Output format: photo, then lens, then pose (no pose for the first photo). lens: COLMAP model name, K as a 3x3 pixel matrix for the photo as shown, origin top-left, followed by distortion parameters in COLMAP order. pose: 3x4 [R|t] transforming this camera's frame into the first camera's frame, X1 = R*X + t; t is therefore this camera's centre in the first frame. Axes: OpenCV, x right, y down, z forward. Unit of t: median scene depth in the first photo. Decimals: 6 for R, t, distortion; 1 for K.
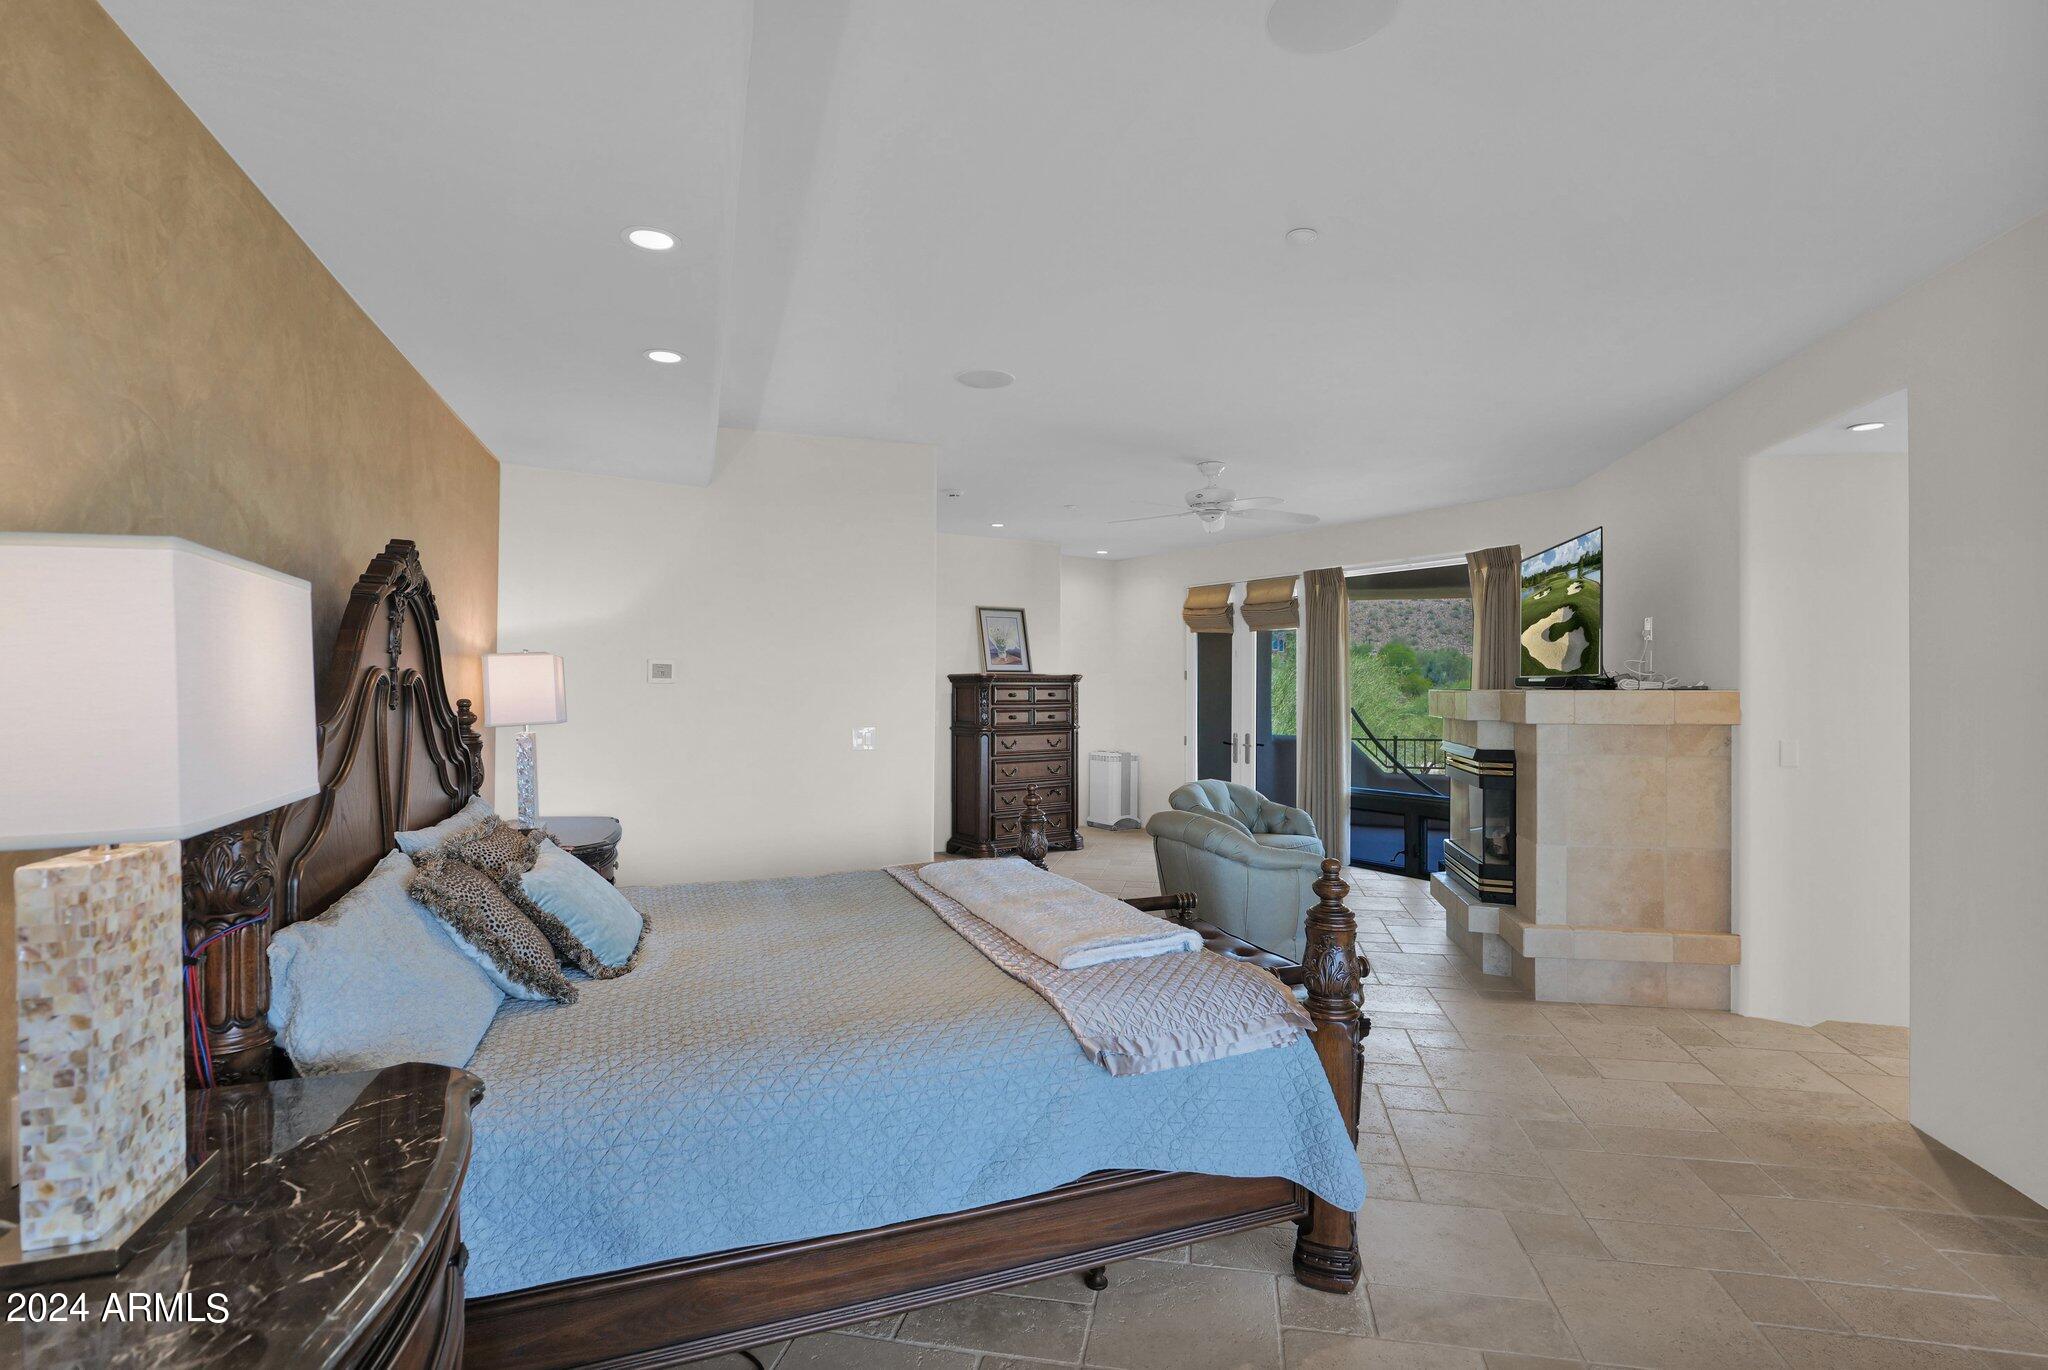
lens RADIAL K [[987.1, 0, 1024.0], [0, 987.1, 685.0], [0, 0, 1]] dist [-0.013749, 0.000005]
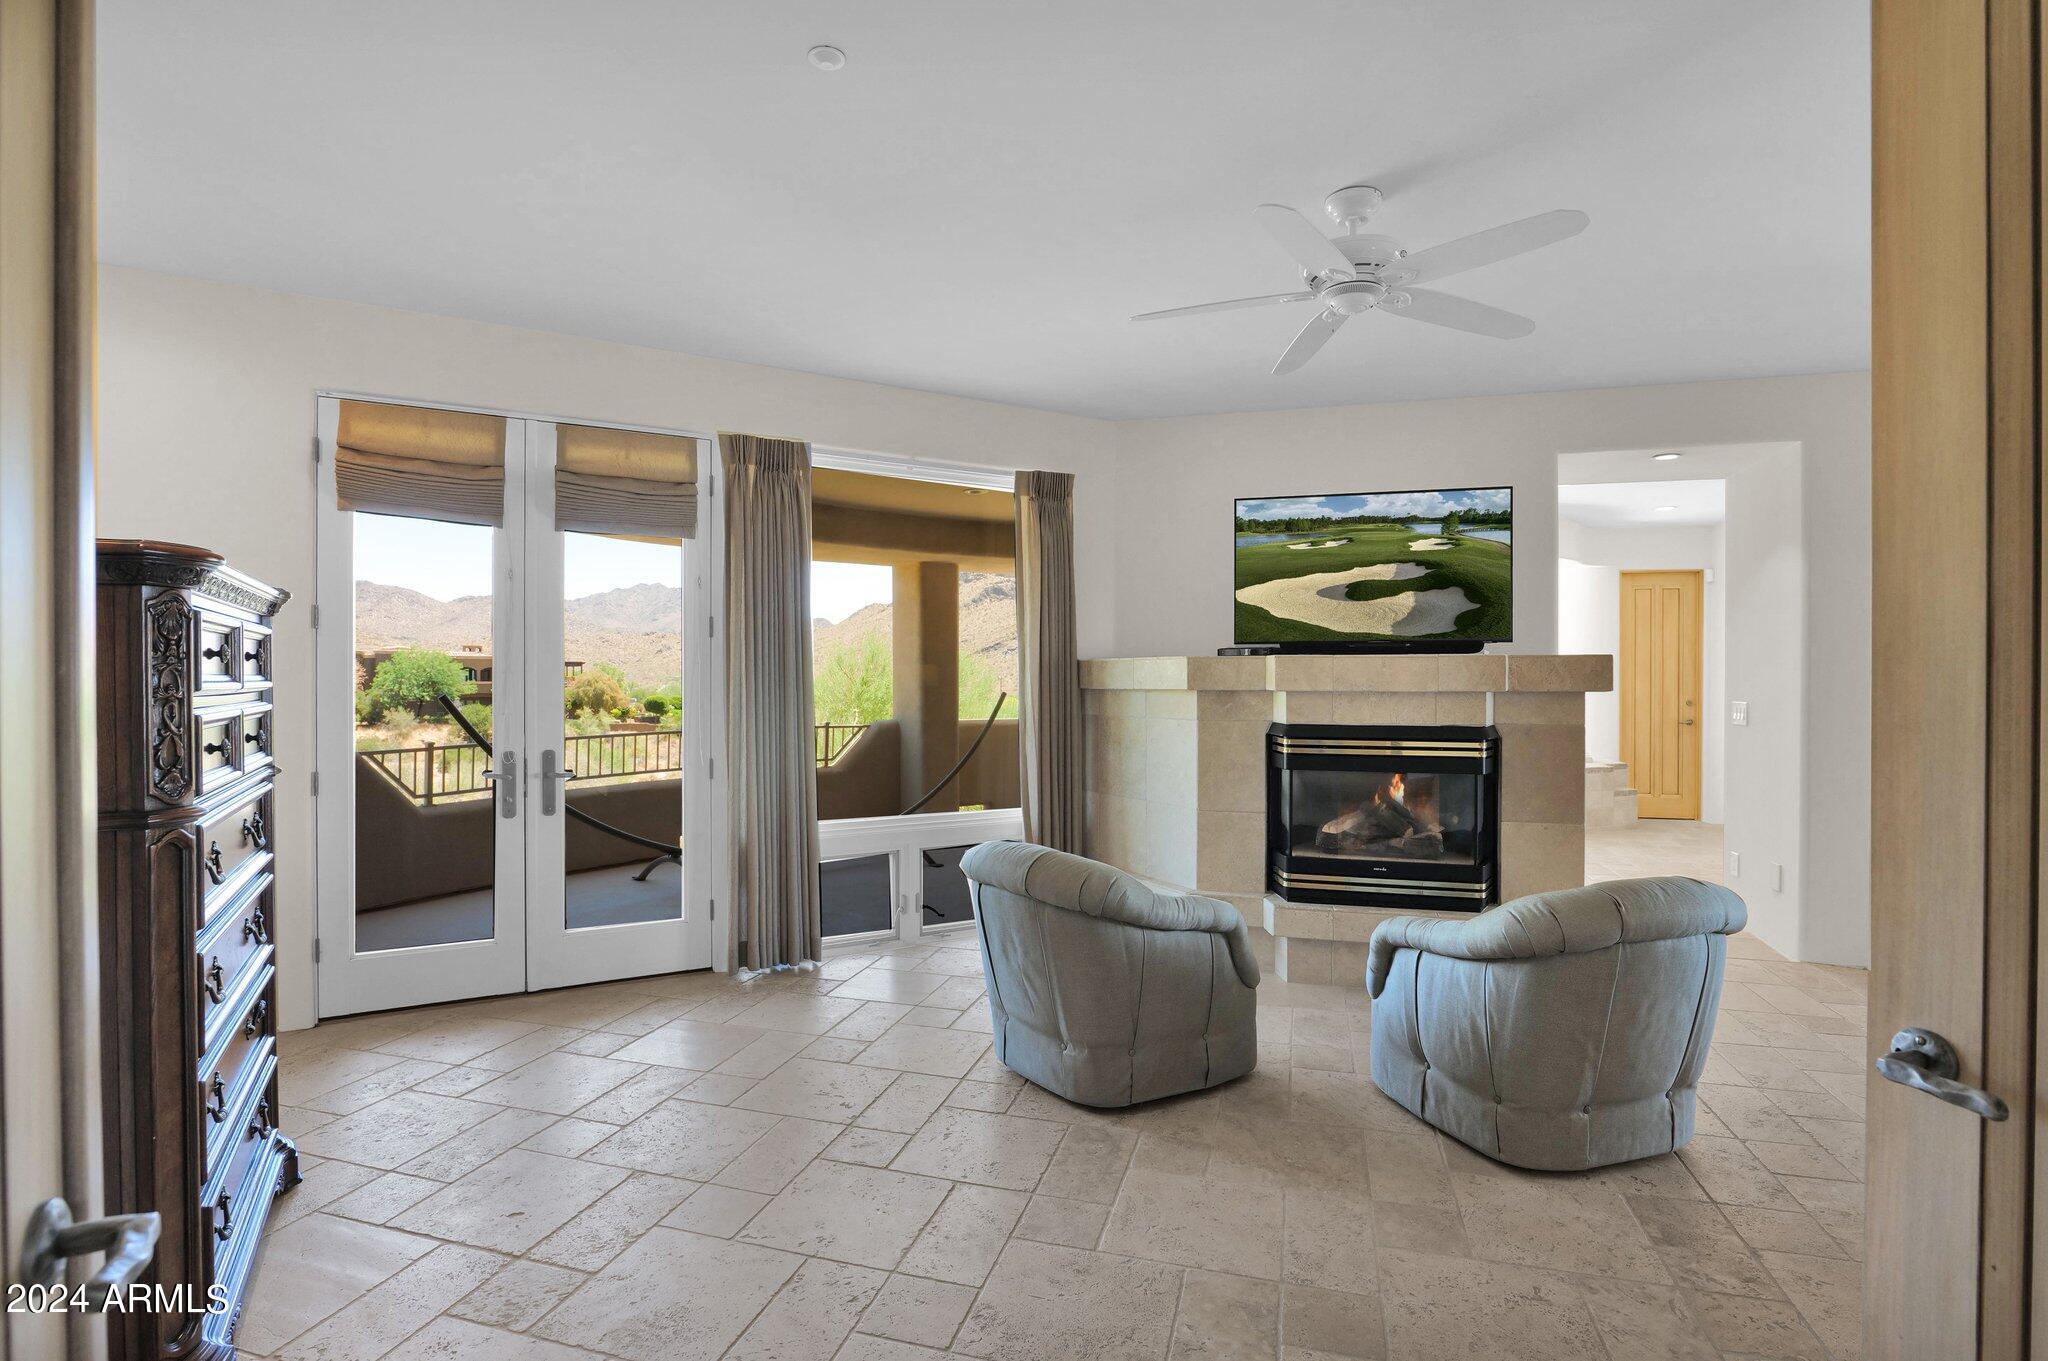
lens RADIAL K [[987.1, 0, 1024.0], [0, 987.1, 680.5], [0, 0, 1]] dist [-0.013749, 0.000005]
pose [[0.069100, -0.004109, 0.997601, -0.375746], [-0.001646, 0.999990, 0.004233, 0.024840], [-0.997608, -0.001935, 0.069093, 1.280280]]
